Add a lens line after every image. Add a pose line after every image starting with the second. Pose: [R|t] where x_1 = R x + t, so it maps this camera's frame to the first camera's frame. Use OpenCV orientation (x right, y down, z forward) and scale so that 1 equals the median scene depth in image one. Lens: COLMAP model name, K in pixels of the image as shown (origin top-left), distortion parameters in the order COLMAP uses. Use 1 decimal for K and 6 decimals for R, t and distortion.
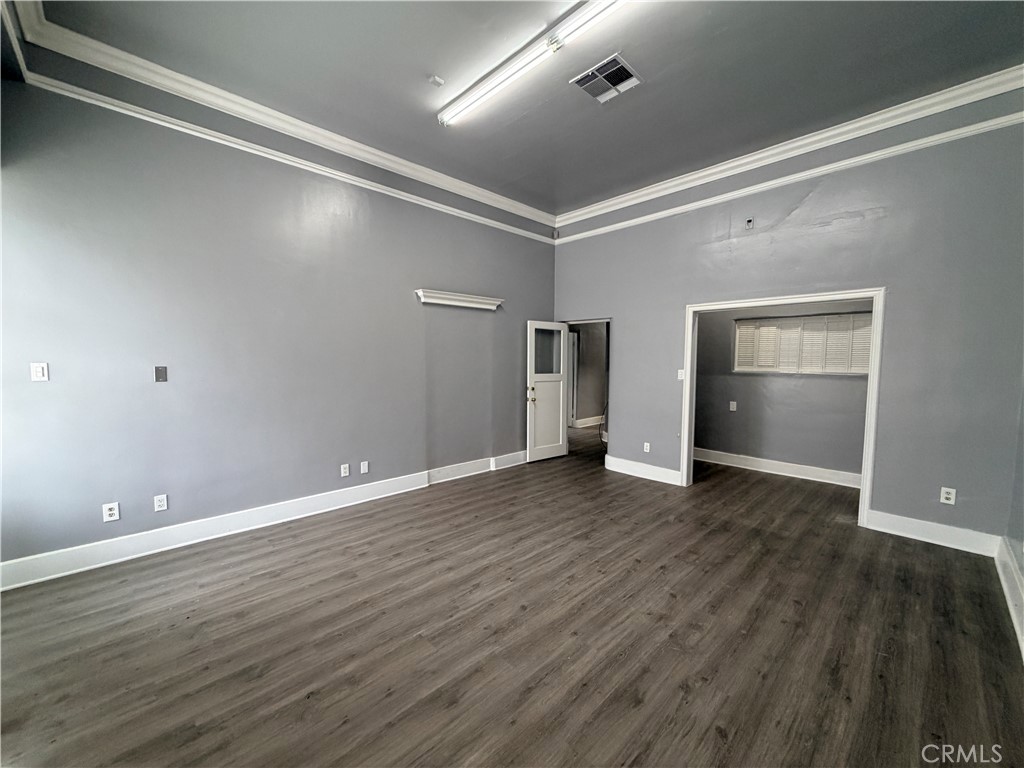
lens RADIAL K [[404.6, 0, 513.0], [0, 404.6, 378.8], [0, 0, 1]] dist [-0.007572, 0.000329]
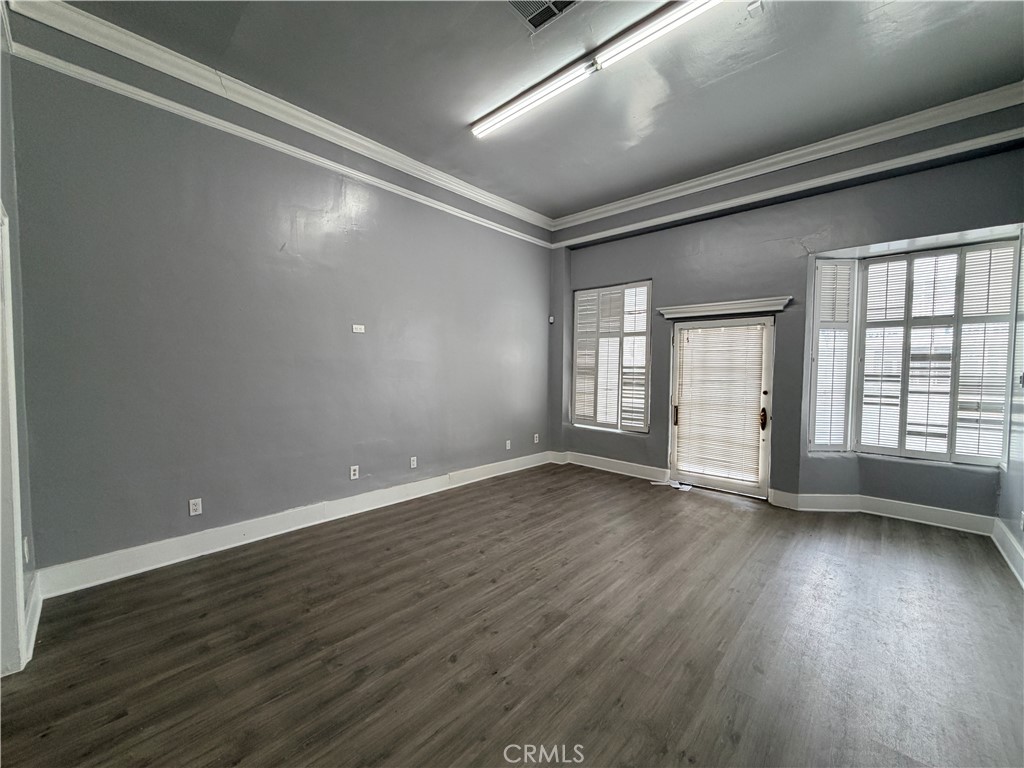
lens RADIAL K [[404.6, 0, 511.1], [0, 404.6, 384.1], [0, 0, 1]] dist [-0.007572, 0.000329]
pose [[-0.998453, -0.011225, -0.054464, 0.192388], [-0.015562, 0.996683, 0.079874, -0.038654], [0.053387, 0.080598, -0.995316, 1.108827]]
